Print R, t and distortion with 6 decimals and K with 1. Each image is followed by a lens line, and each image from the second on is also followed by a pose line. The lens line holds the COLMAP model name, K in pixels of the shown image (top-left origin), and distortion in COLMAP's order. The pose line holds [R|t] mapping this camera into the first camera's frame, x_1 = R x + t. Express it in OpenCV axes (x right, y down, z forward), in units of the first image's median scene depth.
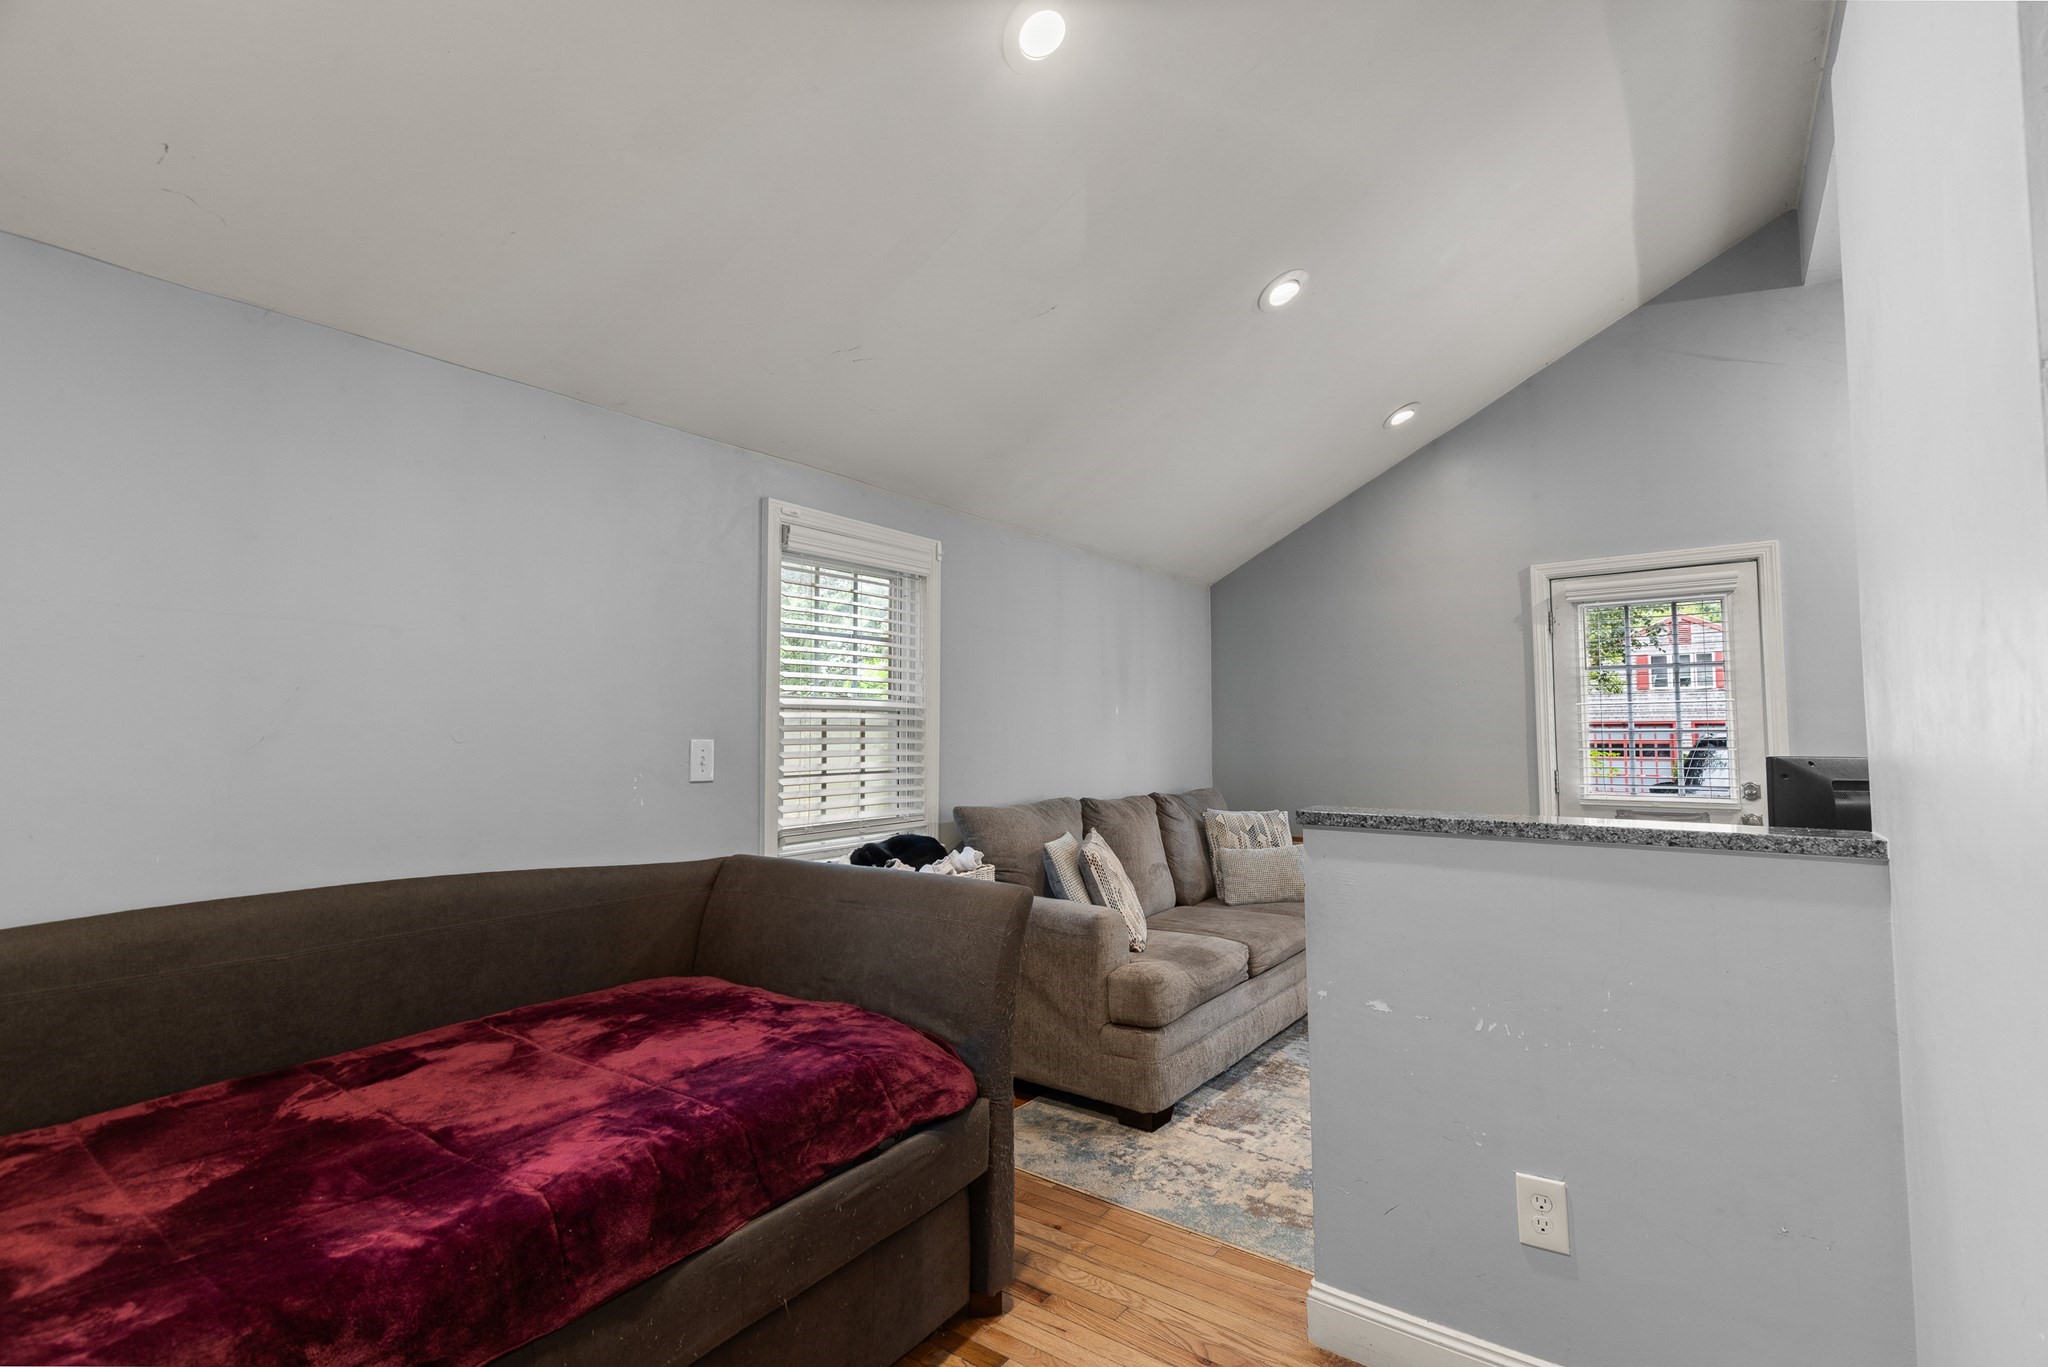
lens RADIAL K [[925.7, 0, 1024.2], [0, 925.7, 688.3], [0, 0, 1]] dist [0.011299, -0.000803]
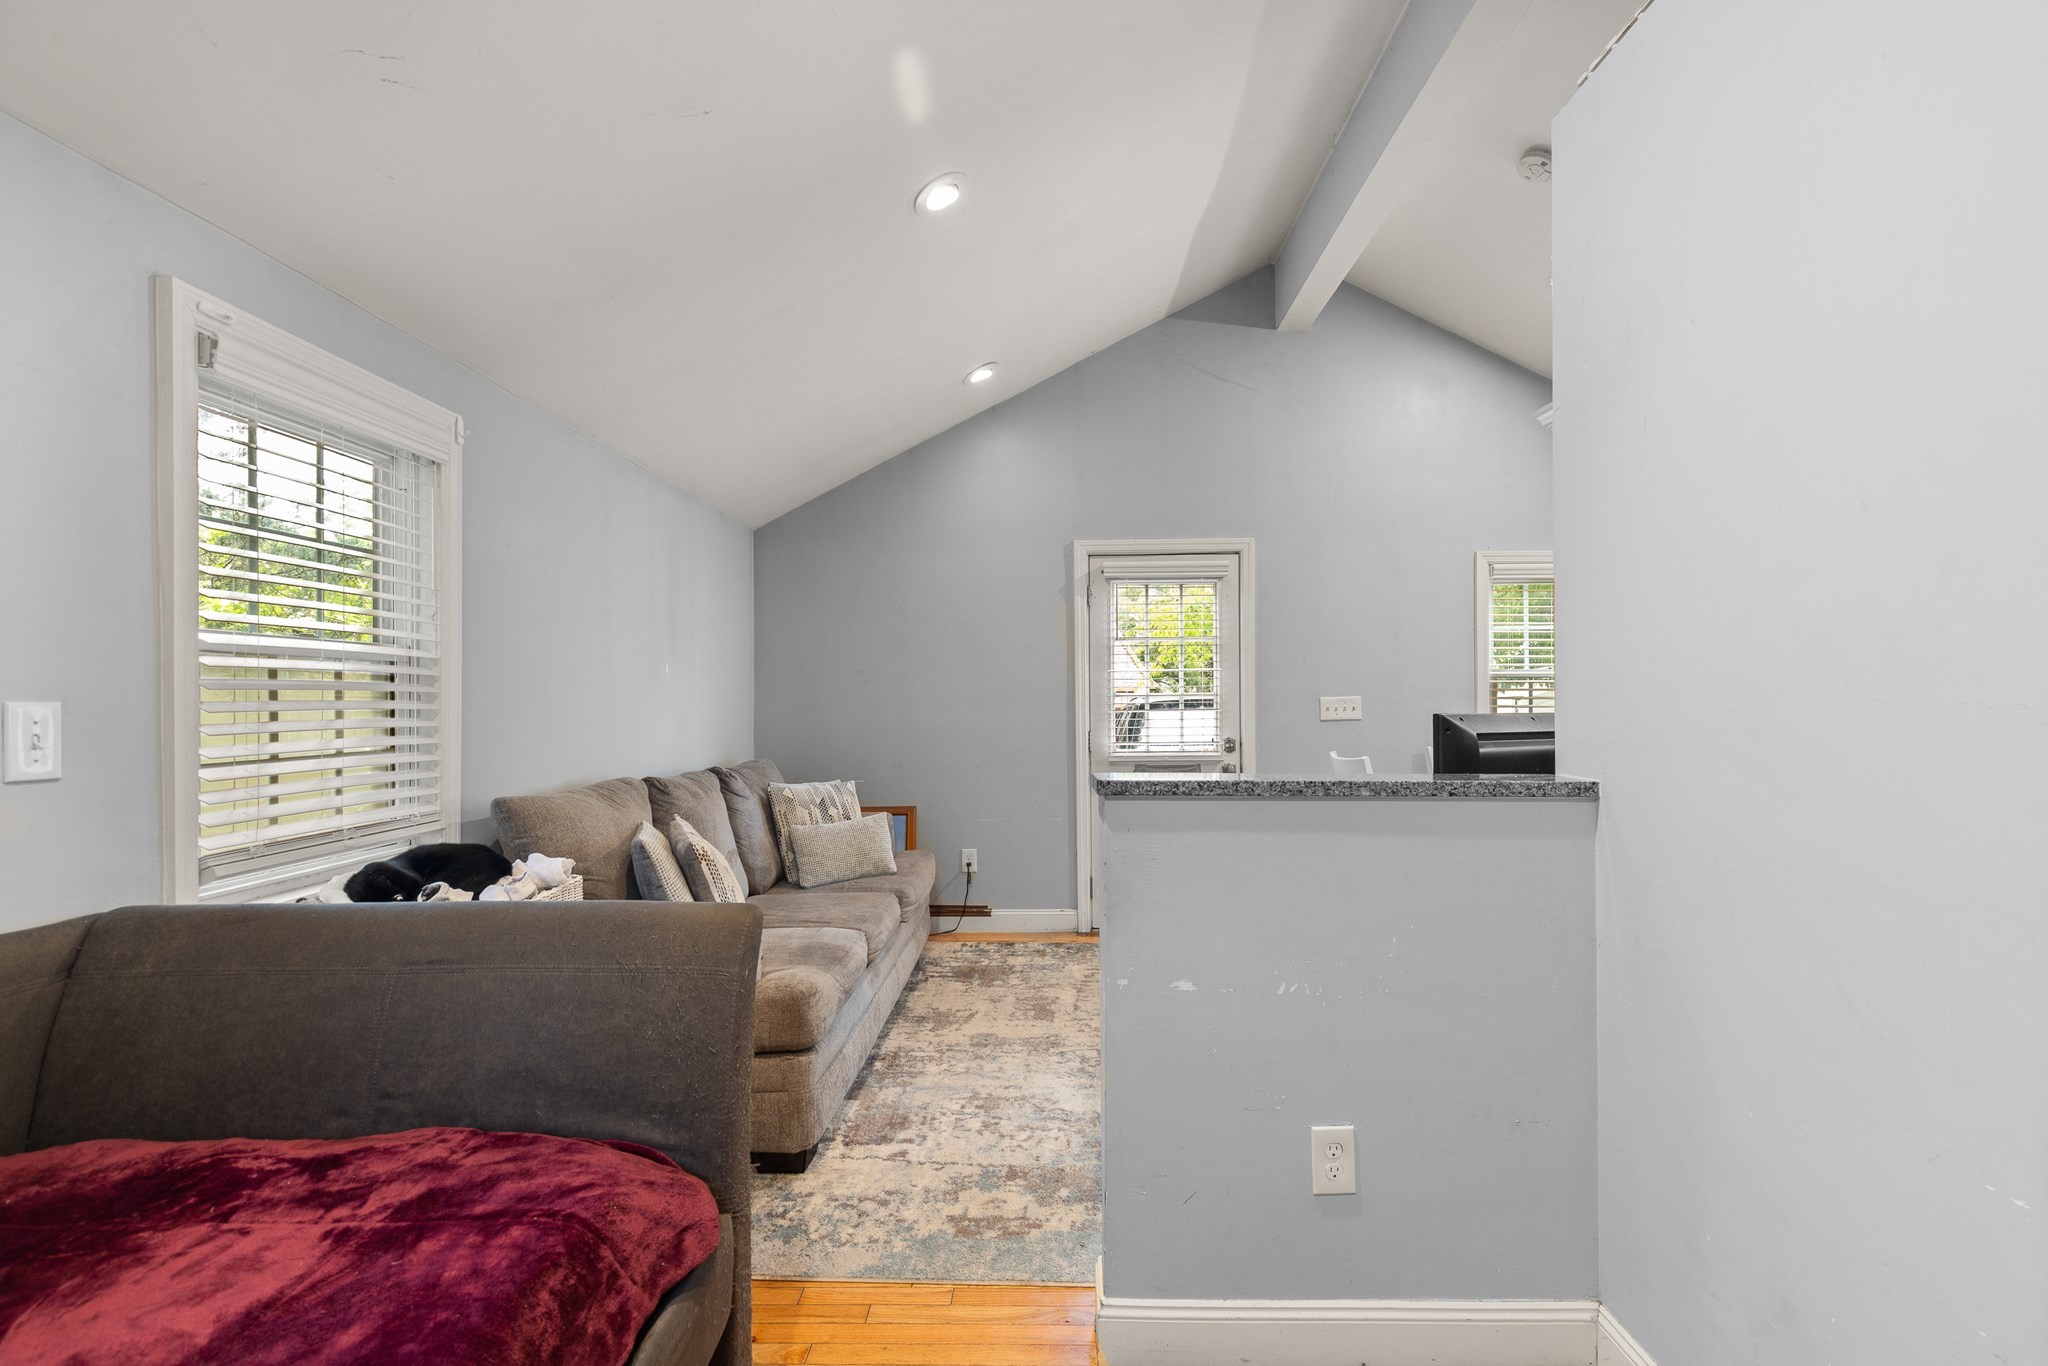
lens RADIAL K [[935.7, 0, 1033.9], [0, 935.7, 701.1], [0, 0, 1]] dist [0.010774, -0.001424]
pose [[0.819694, -0.000512, 0.572801, -0.174017], [-0.027863, 0.998780, 0.040766, 0.015395], [-0.572123, -0.049375, 0.818680, 0.211012]]
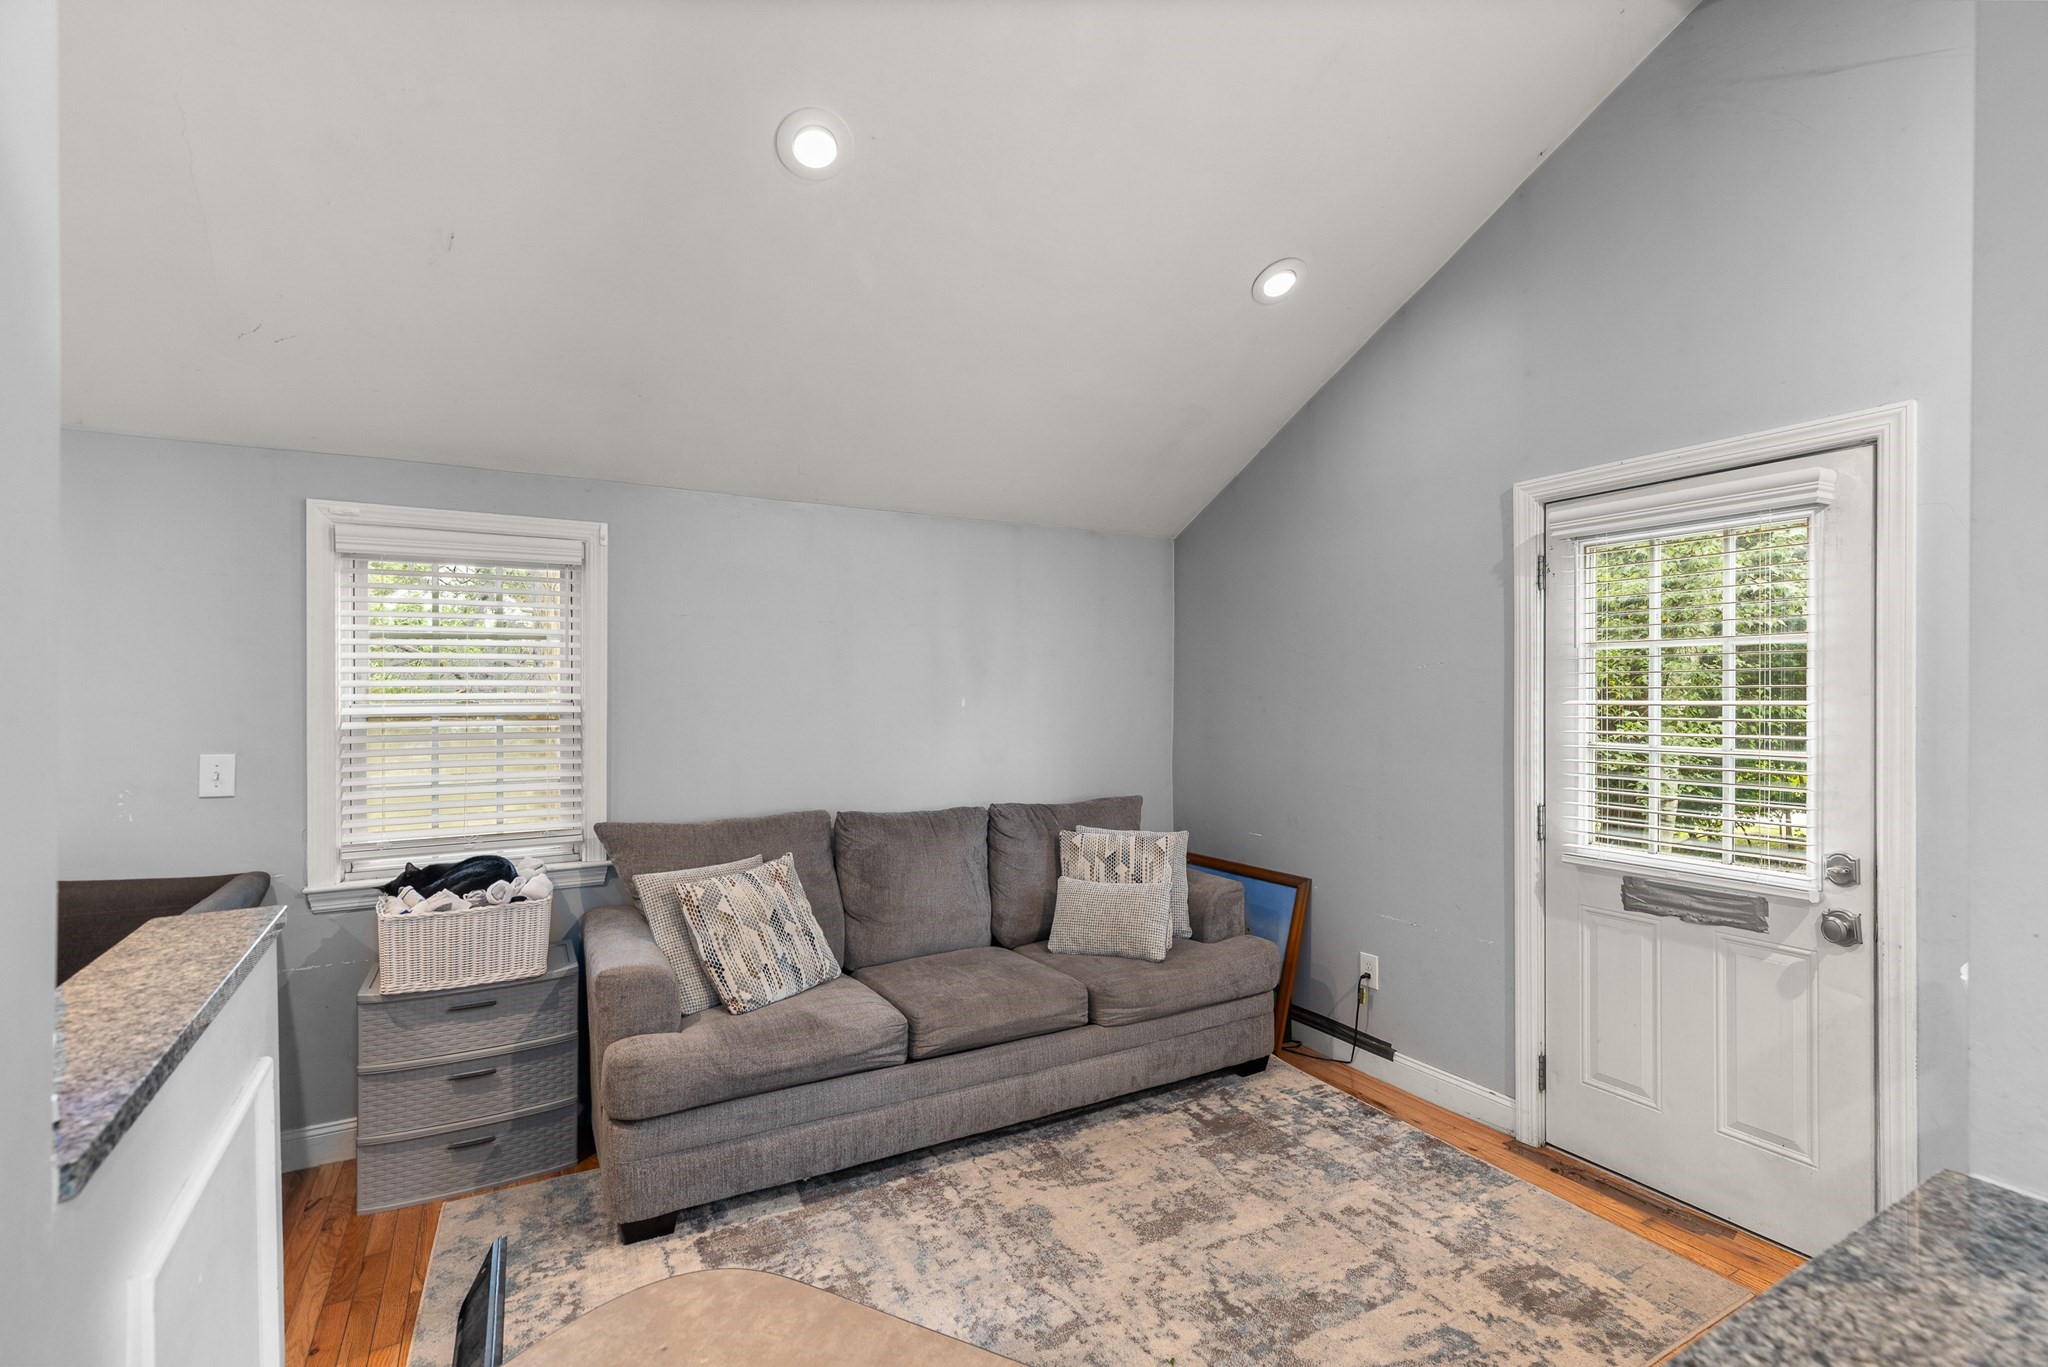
lens RADIAL K [[925.7, 0, 1024.2], [0, 925.7, 688.3], [0, 0, 1]] dist [0.011299, -0.000803]
pose [[0.909866, 0.002370, -0.414896, 0.791889], [0.018495, 0.998758, 0.046263, -0.042595], [0.414490, -0.049767, 0.908692, 0.422099]]
